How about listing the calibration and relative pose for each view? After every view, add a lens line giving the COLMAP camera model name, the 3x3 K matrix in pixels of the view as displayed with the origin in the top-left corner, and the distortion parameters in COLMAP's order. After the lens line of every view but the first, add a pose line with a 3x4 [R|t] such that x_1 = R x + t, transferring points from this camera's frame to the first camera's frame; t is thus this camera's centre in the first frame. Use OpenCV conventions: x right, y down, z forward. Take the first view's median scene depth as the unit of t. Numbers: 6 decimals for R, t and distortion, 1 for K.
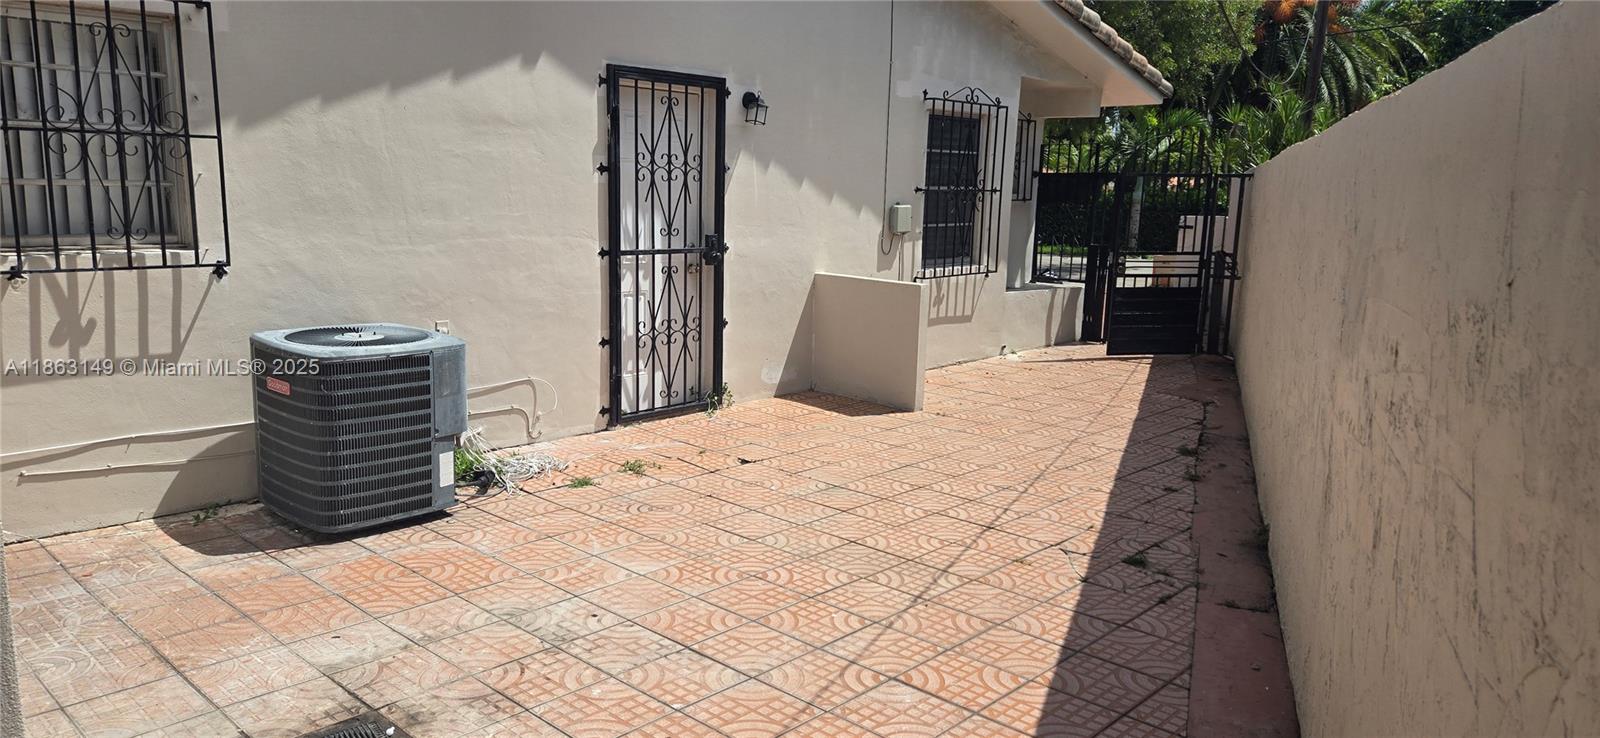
lens RADIAL K [[1074.9, 0, 797.2], [0, 1074.9, 368.5], [0, 0, 1]] dist [0.062062, -0.000180]
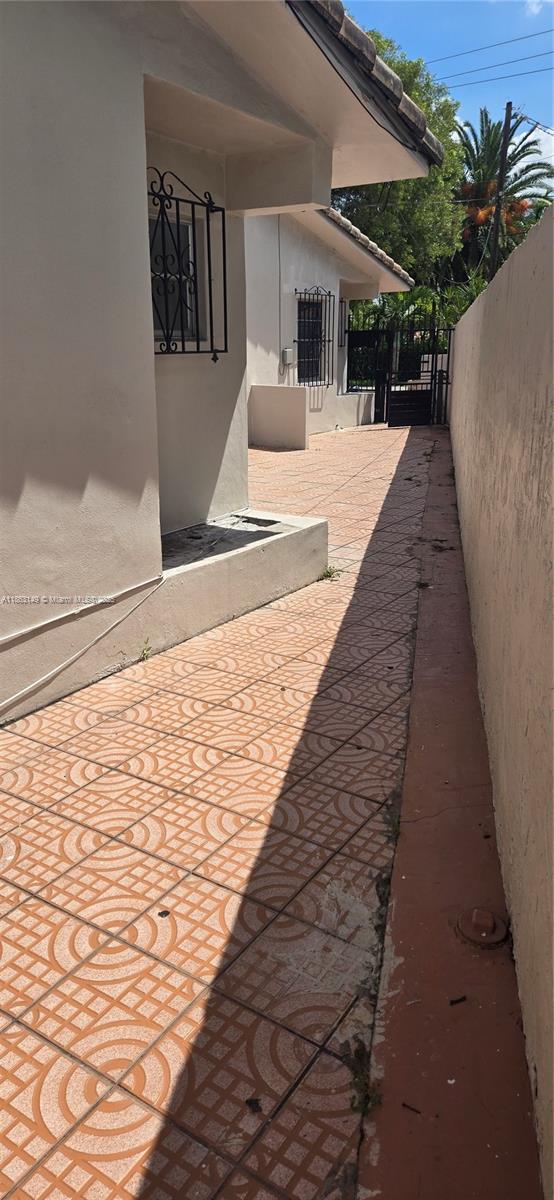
lens RADIAL K [[806.2, 0, 297.8], [0, 806.2, 601.7], [0, 0, 1]] dist [0.062062, -0.000180]
pose [[0.981511, -0.084732, 0.171631, -0.161380], [0.060341, 0.987932, 0.142654, 0.085614], [-0.181647, -0.129660, 0.974778, -0.466249]]
